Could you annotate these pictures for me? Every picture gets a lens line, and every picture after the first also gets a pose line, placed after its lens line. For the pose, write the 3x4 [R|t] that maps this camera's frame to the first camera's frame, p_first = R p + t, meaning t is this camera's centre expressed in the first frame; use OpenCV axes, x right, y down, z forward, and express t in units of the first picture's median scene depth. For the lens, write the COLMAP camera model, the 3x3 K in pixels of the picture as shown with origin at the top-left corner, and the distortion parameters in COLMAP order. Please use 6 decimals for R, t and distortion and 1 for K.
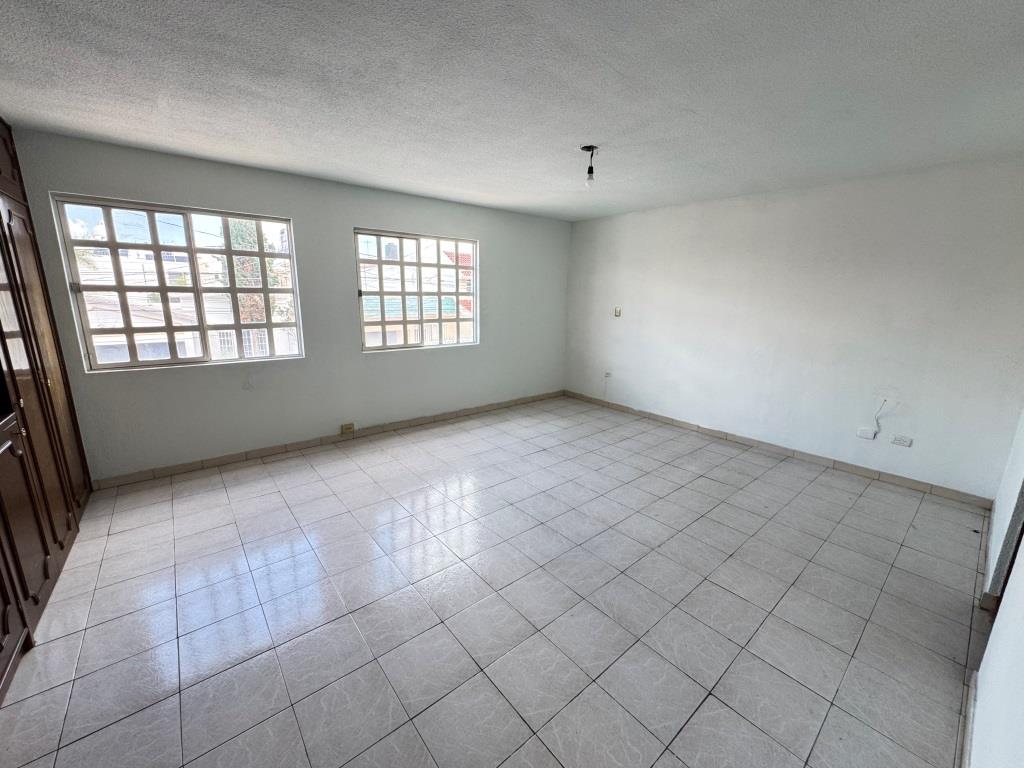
lens RADIAL K [[405.7, 0, 510.9], [0, 405.7, 384.9], [0, 0, 1]] dist [-0.004601, -0.000279]
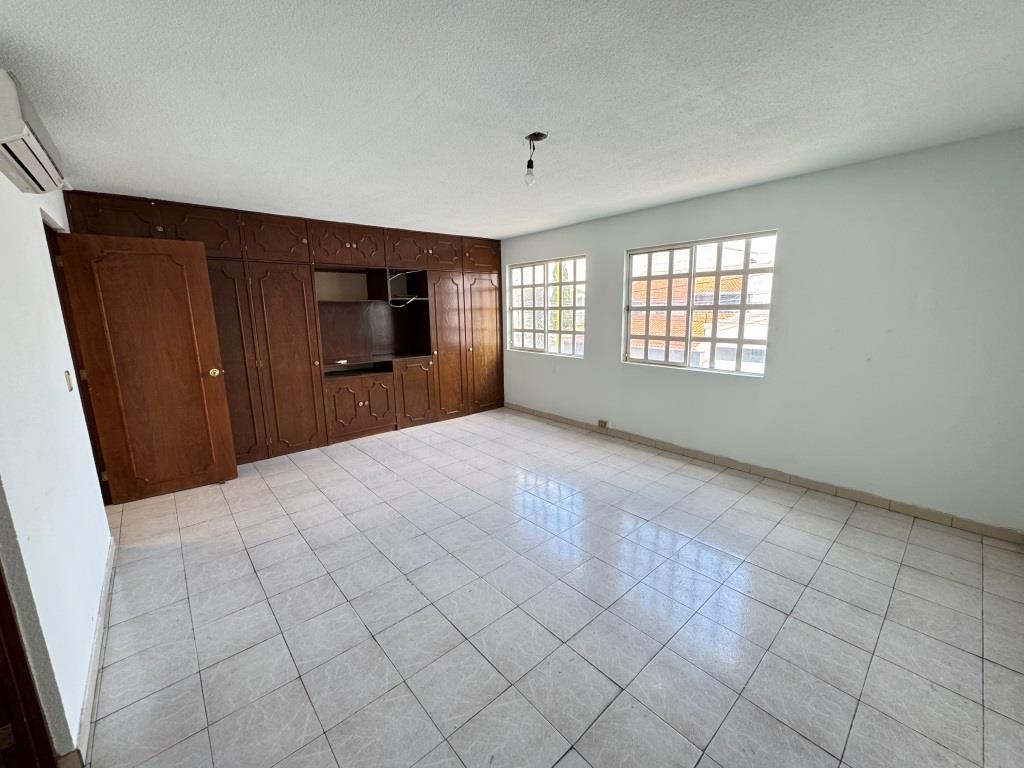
lens RADIAL K [[405.7, 0, 513.0], [0, 405.7, 385.8], [0, 0, 1]] dist [-0.004601, -0.000279]
pose [[0.032763, 0.172235, -0.984511, 0.707859], [-0.204256, 0.965404, 0.162095, -0.133062], [0.978369, 0.195782, 0.066810, 0.635468]]
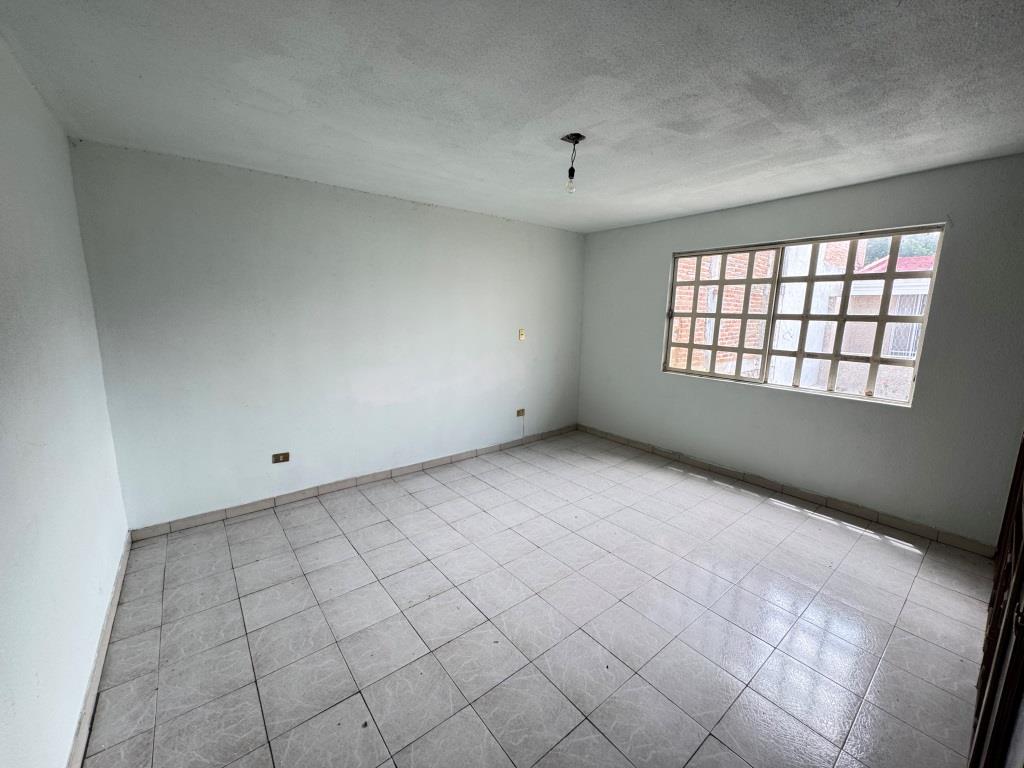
lens RADIAL K [[405.7, 0, 508.3], [0, 405.7, 379.3], [0, 0, 1]] dist [-0.004601, -0.000279]
pose [[-0.022199, 0.154821, -0.987693, 0.657037], [-0.238464, 0.958602, 0.155620, -0.125104], [0.970897, 0.238984, 0.015639, 0.595142]]
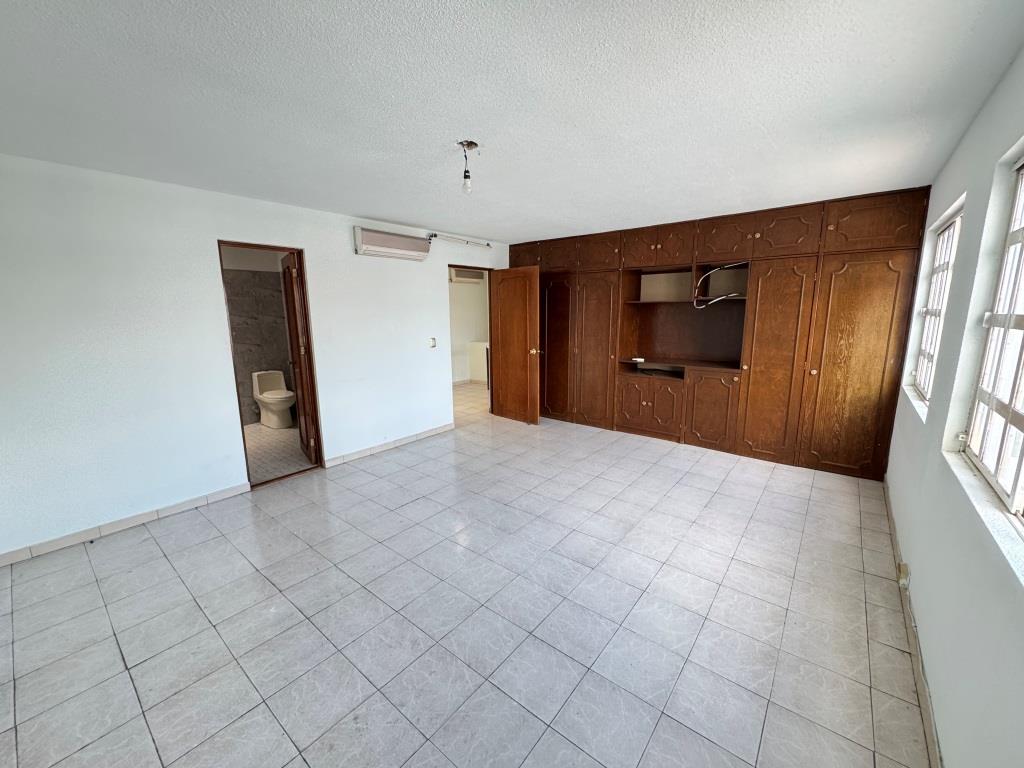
lens RADIAL K [[405.7, 0, 512.9], [0, 405.7, 388.5], [0, 0, 1]] dist [-0.004601, -0.000279]
pose [[-0.979641, 0.032172, -0.198165, 0.182593], [-0.049681, 0.917525, 0.394563, -0.288707], [0.194515, 0.396375, -0.897246, 1.251222]]
